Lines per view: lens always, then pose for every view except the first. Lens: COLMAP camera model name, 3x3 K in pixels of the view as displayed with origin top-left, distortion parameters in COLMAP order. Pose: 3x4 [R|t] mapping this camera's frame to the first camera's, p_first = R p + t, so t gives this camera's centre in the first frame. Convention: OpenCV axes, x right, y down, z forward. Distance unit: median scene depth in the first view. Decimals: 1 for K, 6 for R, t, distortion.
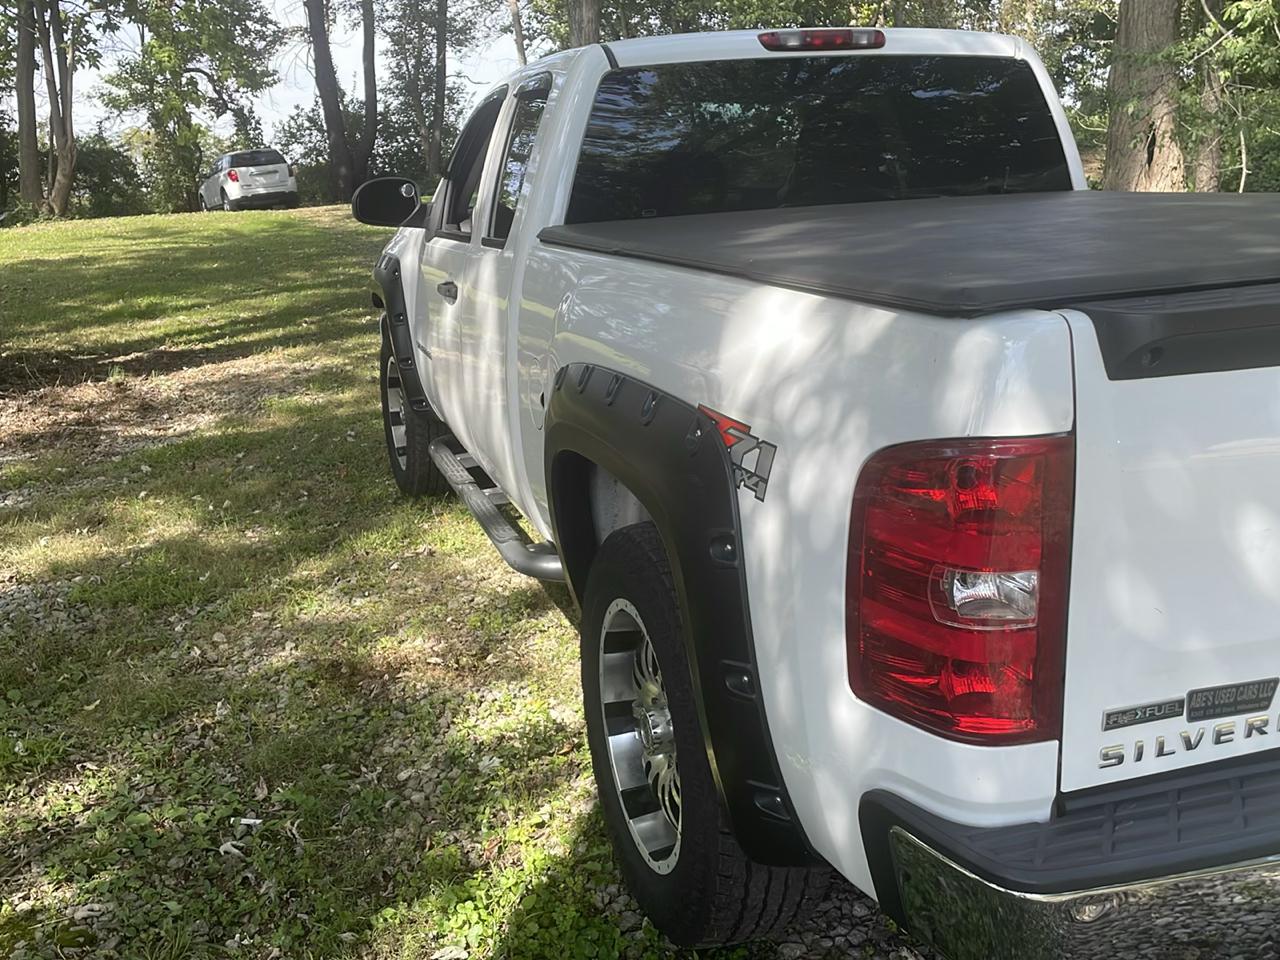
lens RADIAL K [[1229.8, 0, 639.1], [0, 1229.8, 465.9], [0, 0, 1]] dist [0.046028, -0.030526]
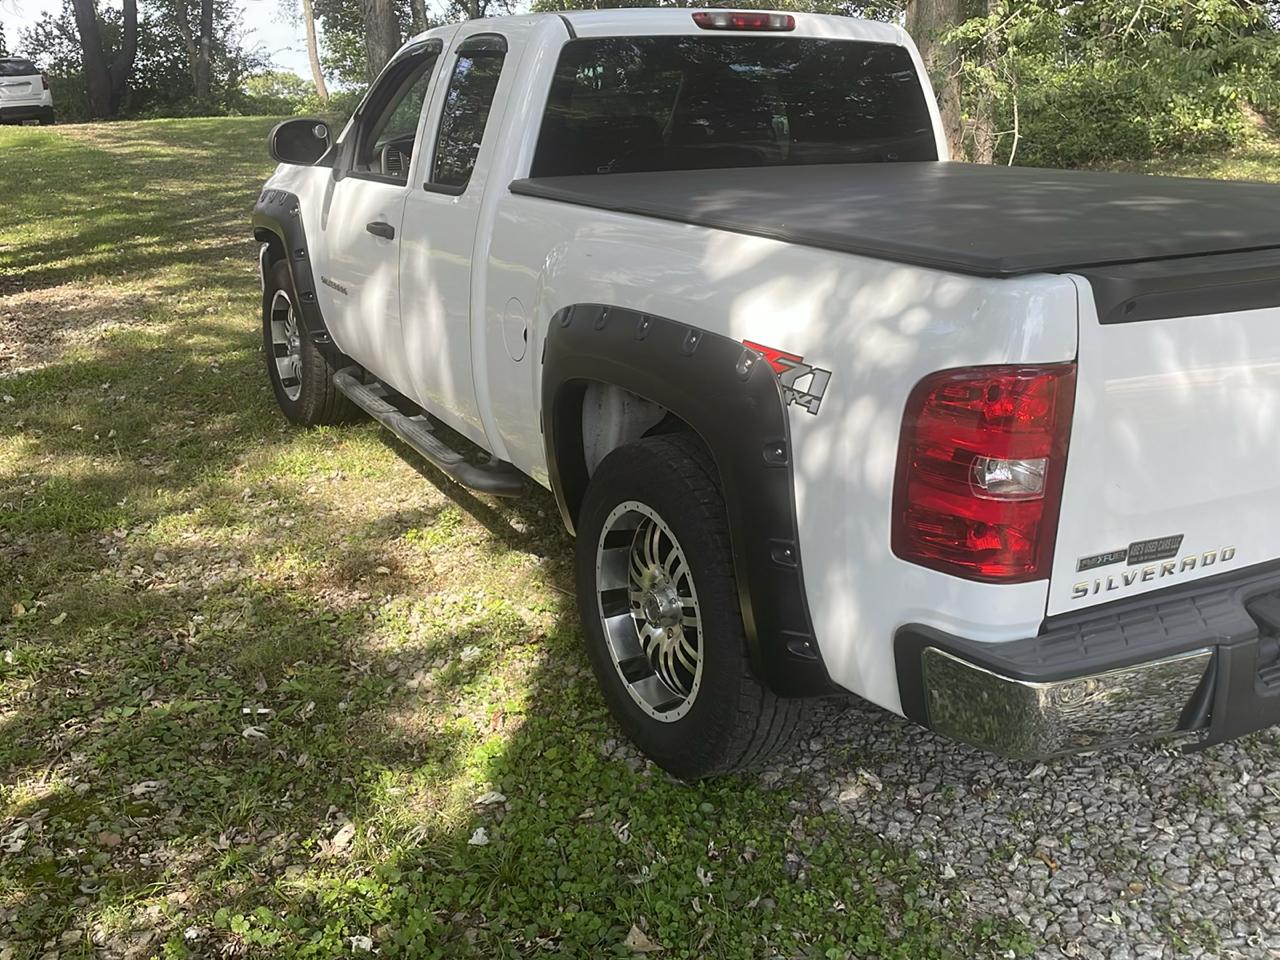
lens RADIAL K [[1218.2, 0, 637.8], [0, 1218.2, 472.4], [0, 0, 1]] dist [0.086915, -0.120558]
pose [[0.982699, -0.009728, 0.184956, -0.172934], [-0.000799, 0.998388, 0.056754, 0.008869], [-0.185210, -0.055920, 0.981107, -0.130181]]
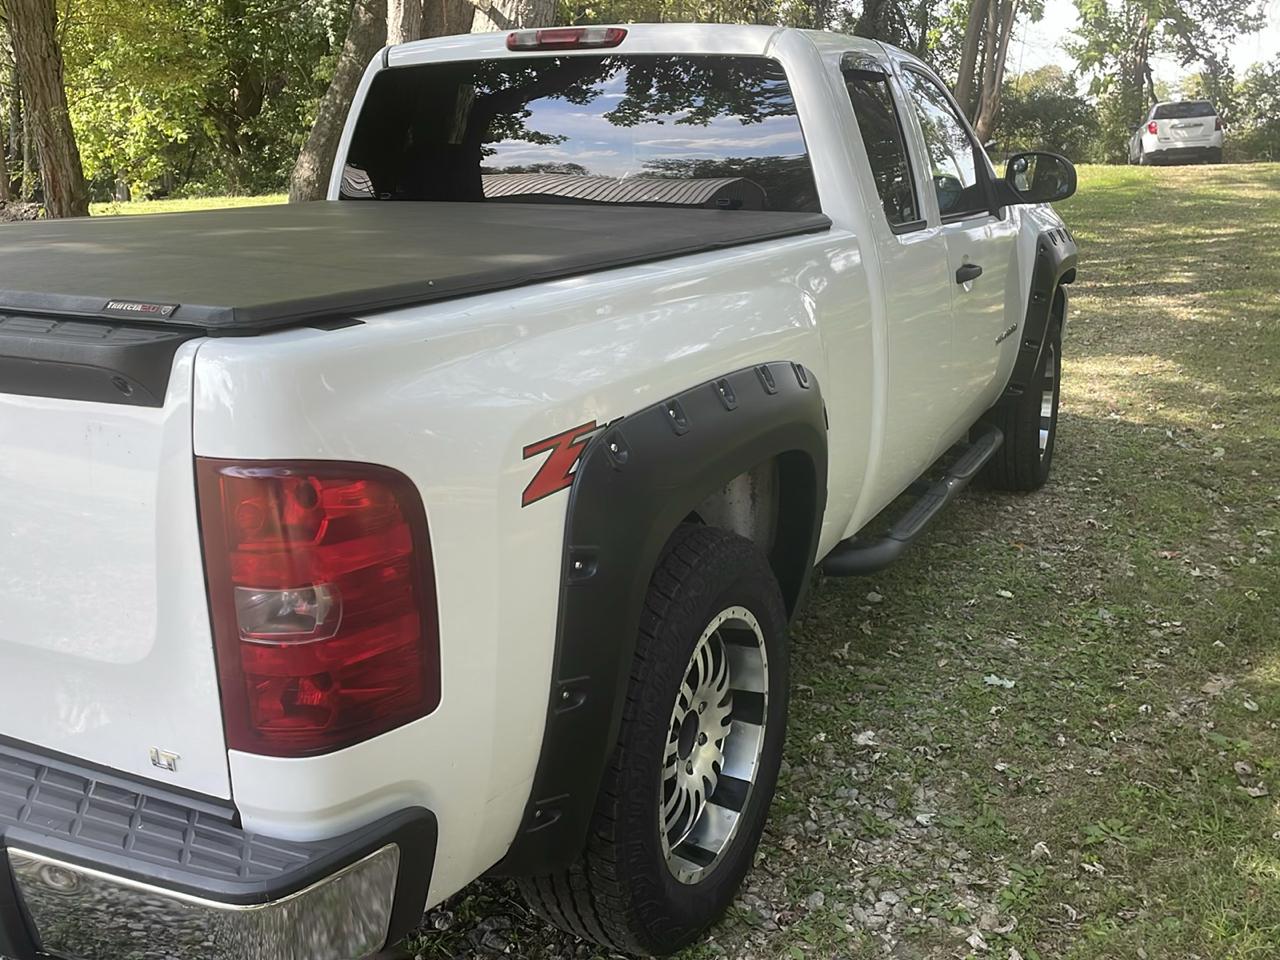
lens RADIAL K [[1218.2, 0, 637.8], [0, 1218.2, 472.4], [0, 0, 1]] dist [0.086915, -0.120558]
pose [[0.697714, 0.229460, -0.678633, 1.000039], [-0.196828, 0.972259, 0.126379, -0.148209], [0.688806, 0.045398, 0.723523, 0.354022]]
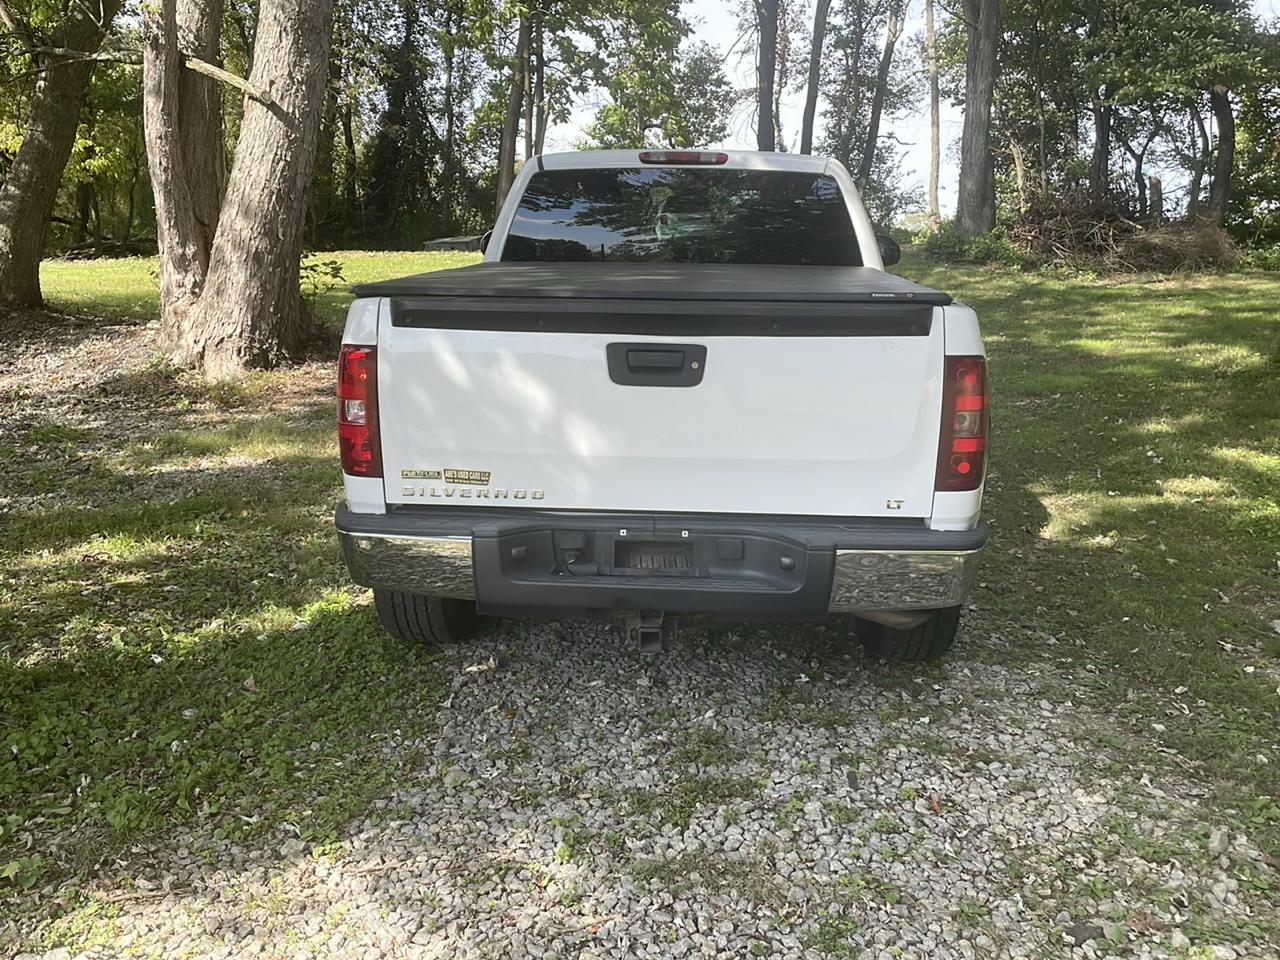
lens RADIAL K [[1218.2, 0, 637.8], [0, 1218.2, 472.4], [0, 0, 1]] dist [0.086915, -0.120558]
pose [[0.926154, 0.132868, -0.352966, 0.731233], [-0.144483, 0.989485, -0.006638, 0.069283], [0.348372, 0.057145, 0.935613, -0.464036]]
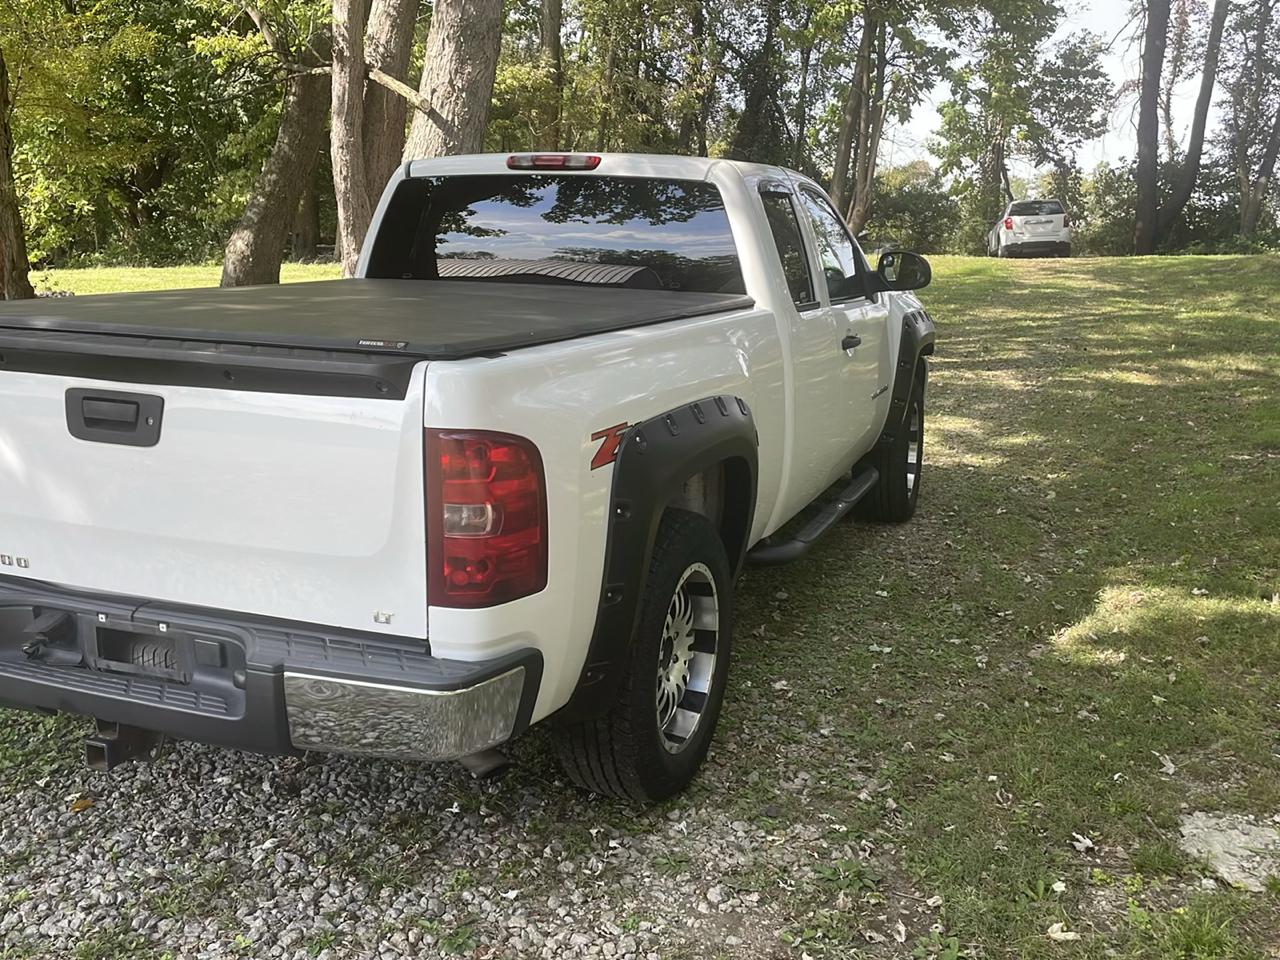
lens RADIAL K [[1218.2, 0, 637.8], [0, 1218.2, 472.4], [0, 0, 1]] dist [0.086915, -0.120558]
pose [[0.758658, 0.190661, -0.622965, 1.167374], [-0.206776, 0.977246, 0.047274, -0.104332], [0.617804, 0.092949, 0.780820, 0.058456]]
